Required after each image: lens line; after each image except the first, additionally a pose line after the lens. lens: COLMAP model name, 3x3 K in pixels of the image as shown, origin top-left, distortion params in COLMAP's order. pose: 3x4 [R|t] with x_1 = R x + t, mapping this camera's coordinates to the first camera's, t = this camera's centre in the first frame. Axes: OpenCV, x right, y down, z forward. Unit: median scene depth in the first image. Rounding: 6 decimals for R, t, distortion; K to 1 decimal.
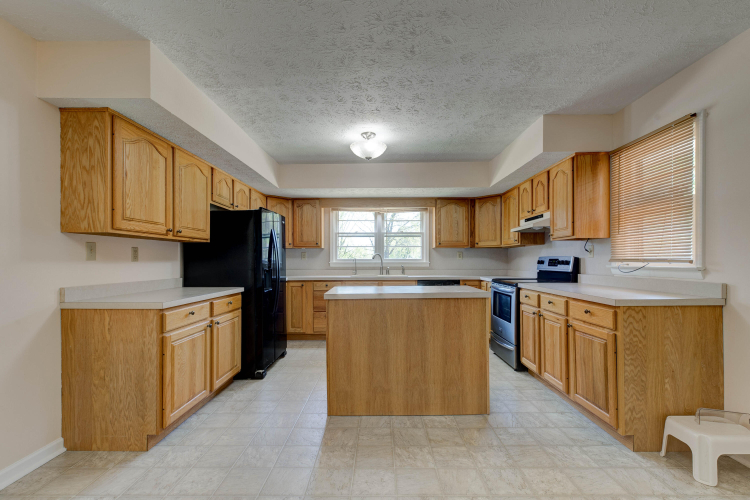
lens RADIAL K [[348.7, 0, 383.5], [0, 348.7, 260.5], [0, 0, 1]] dist [0.006408, 0.000232]
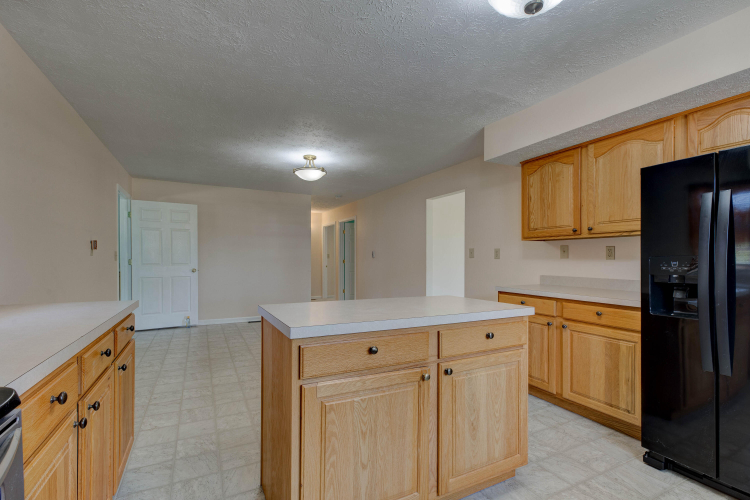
lens RADIAL K [[348.7, 0, 377.0], [0, 348.7, 257.5], [0, 0, 1]] dist [0.006408, 0.000232]
pose [[-0.892583, -0.001529, -0.450880, 0.412664], [-0.002345, 0.999996, 0.001252, -0.003636], [0.450877, 0.002175, -0.892584, 1.716754]]
